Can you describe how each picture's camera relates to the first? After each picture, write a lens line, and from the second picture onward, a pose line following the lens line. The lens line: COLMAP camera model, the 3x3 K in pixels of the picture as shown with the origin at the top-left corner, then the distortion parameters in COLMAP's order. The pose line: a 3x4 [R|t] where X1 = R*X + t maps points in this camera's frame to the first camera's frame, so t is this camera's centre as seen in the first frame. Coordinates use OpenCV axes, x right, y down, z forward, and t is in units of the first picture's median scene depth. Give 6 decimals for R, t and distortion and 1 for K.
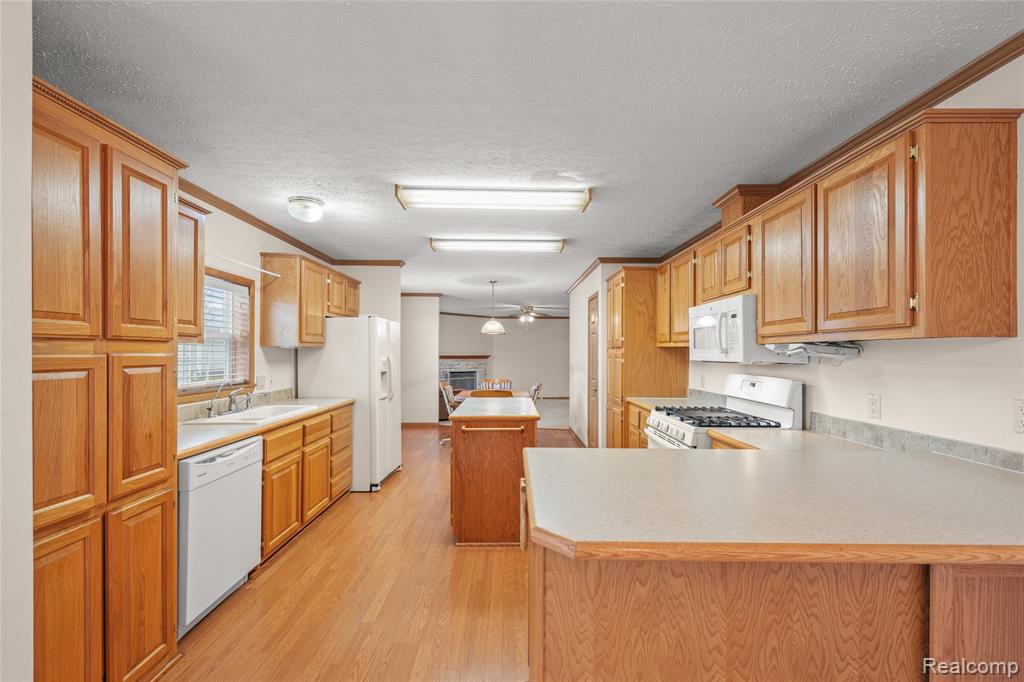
lens RADIAL K [[430.8, 0, 513.8], [0, 430.8, 352.3], [0, 0, 1]] dist [0.000437, 0.000087]
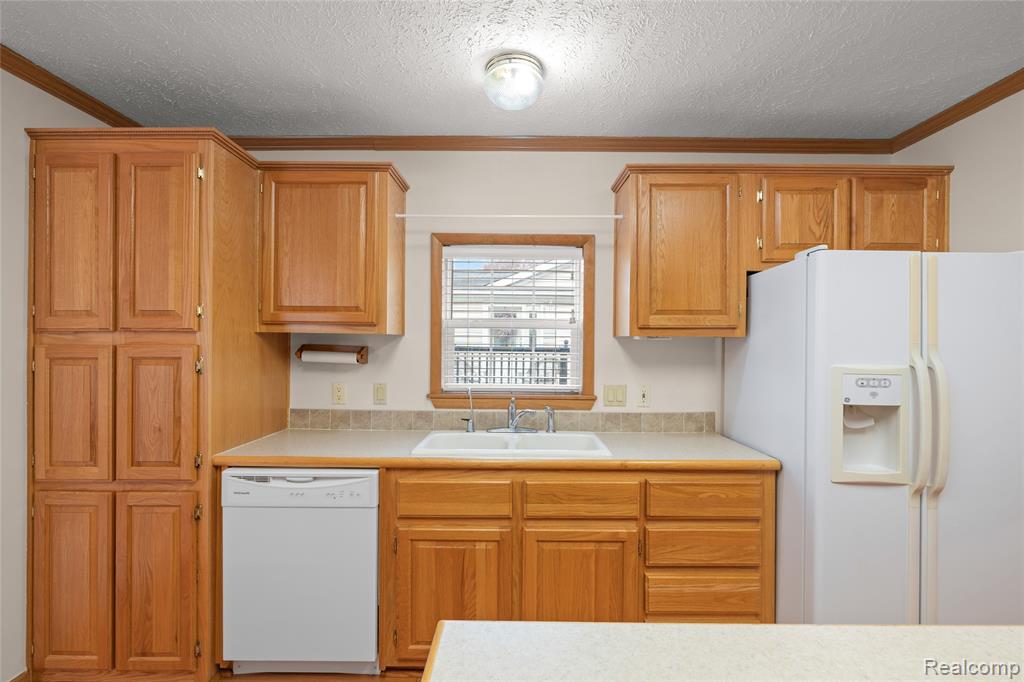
lens RADIAL K [[459.5, 0, 512.0], [0, 459.5, 341.0], [0, 0, 1]] dist [-0.004231, -0.000205]
pose [[-0.018146, -0.007832, -0.999805, 0.123543], [-0.007008, 0.999946, -0.007706, -0.002856], [0.999811, 0.006867, -0.018200, 1.297630]]
